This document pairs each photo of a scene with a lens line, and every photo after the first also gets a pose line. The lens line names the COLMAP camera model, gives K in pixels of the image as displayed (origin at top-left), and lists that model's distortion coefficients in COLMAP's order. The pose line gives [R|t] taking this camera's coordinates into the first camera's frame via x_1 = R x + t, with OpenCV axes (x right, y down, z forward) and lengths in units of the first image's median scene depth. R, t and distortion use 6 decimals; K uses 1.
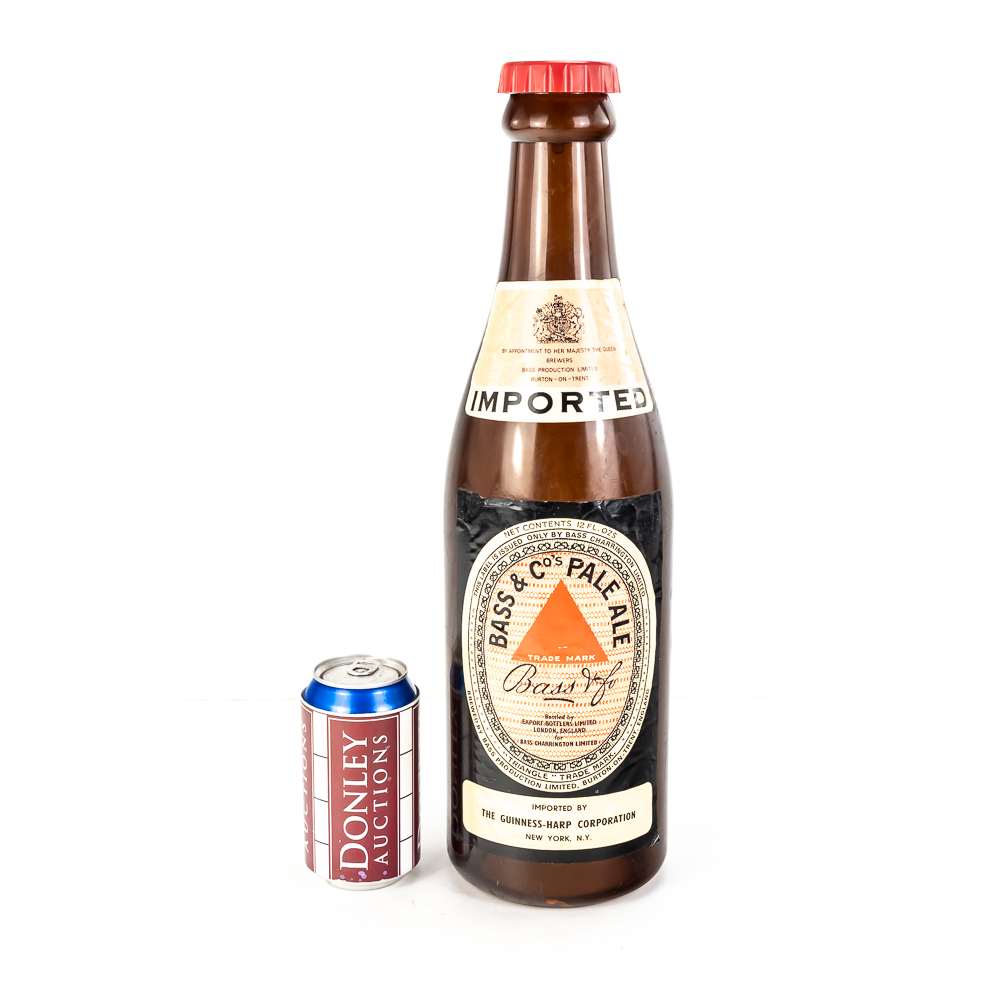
lens RADIAL K [[1743.0, 0, 461.9], [0, 1743.0, 456.2], [0, 0, 1]] dist [0.033174, 0.000000]
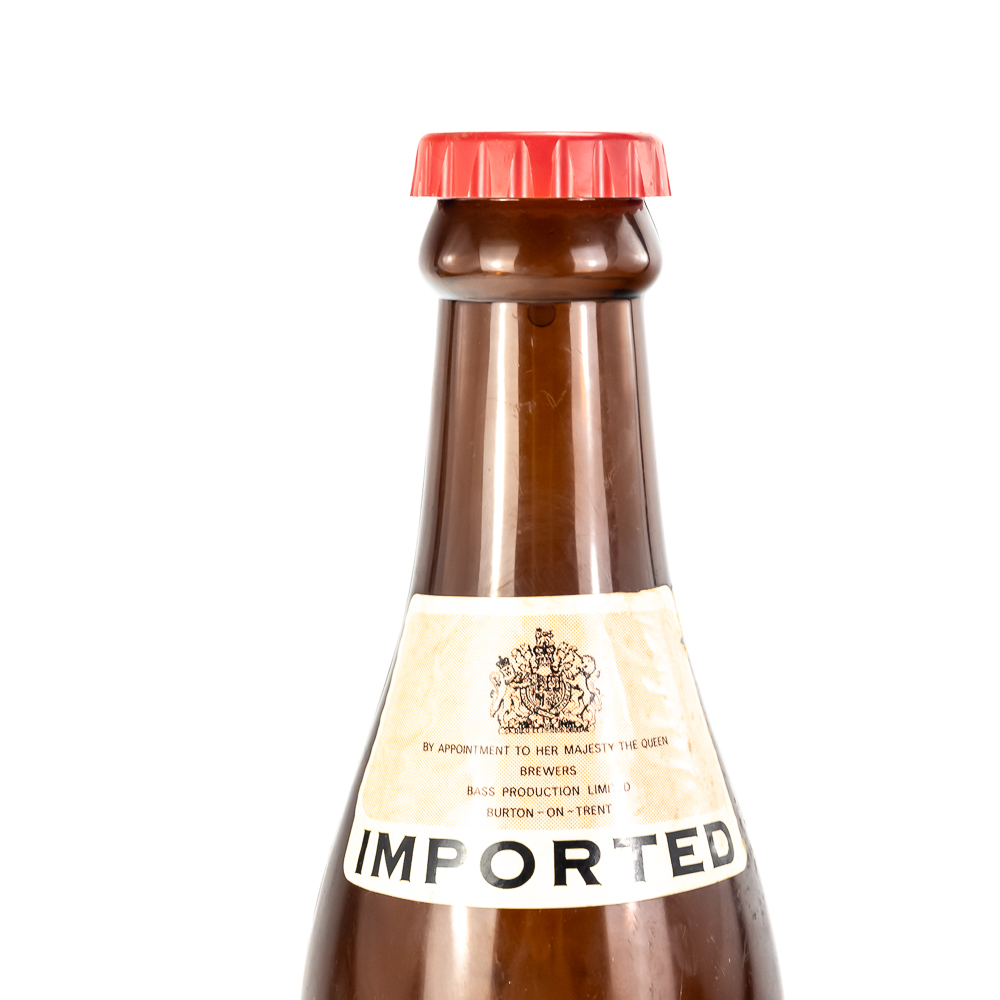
lens RADIAL K [[3061.8, 0, 500.1], [0, 3061.8, 502.5], [0, 0, 1]] dist [-0.025813, 0.000000]
pose [[0.998702, -0.002492, 0.050869, 0.002475], [0.007389, 0.995323, -0.096315, -0.047269], [-0.050391, 0.096566, 0.994050, 0.189957]]
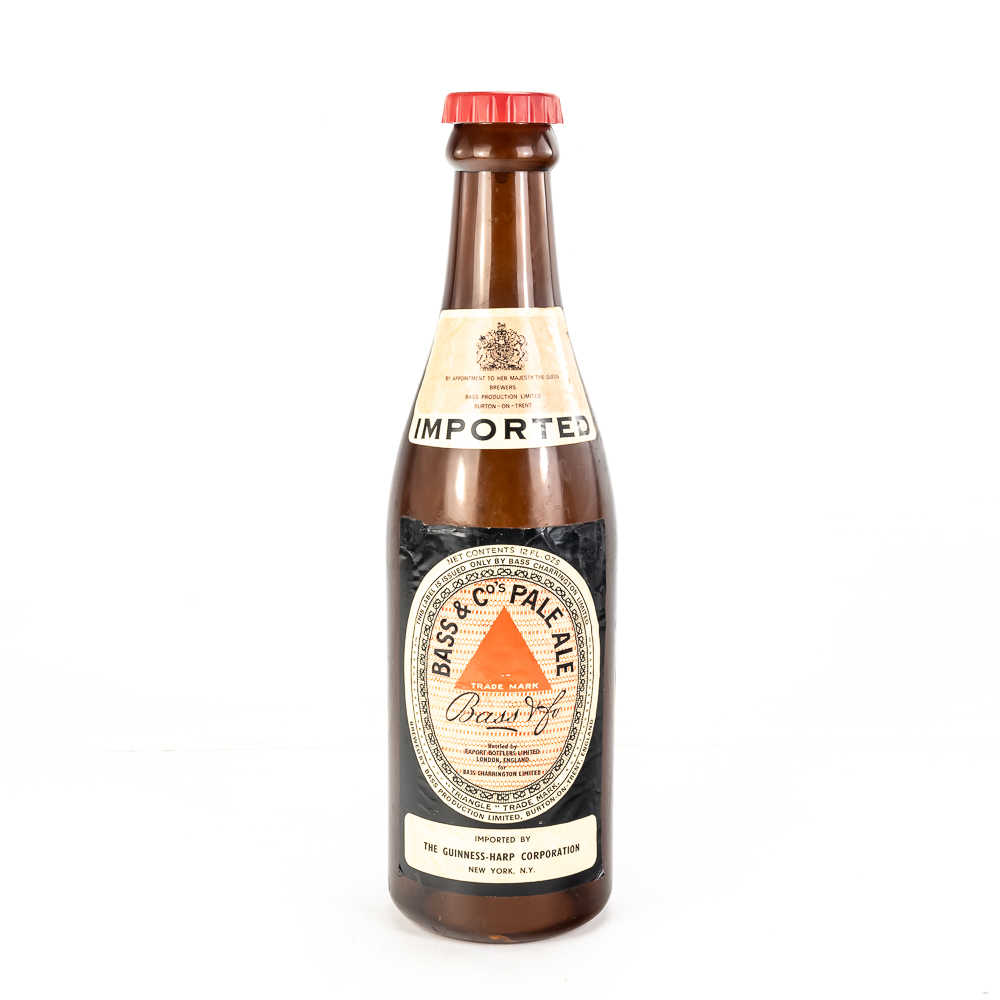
lens RADIAL K [[1944.4, 0, 439.6], [0, 1944.4, 421.9], [0, 0, 1]] dist [0.087375, 0.000000]
pose [[0.999763, 0.003375, 0.021515, -0.004325], [-0.002217, 0.998560, -0.053604, 0.024743], [-0.021665, 0.053544, 0.998330, -0.114390]]
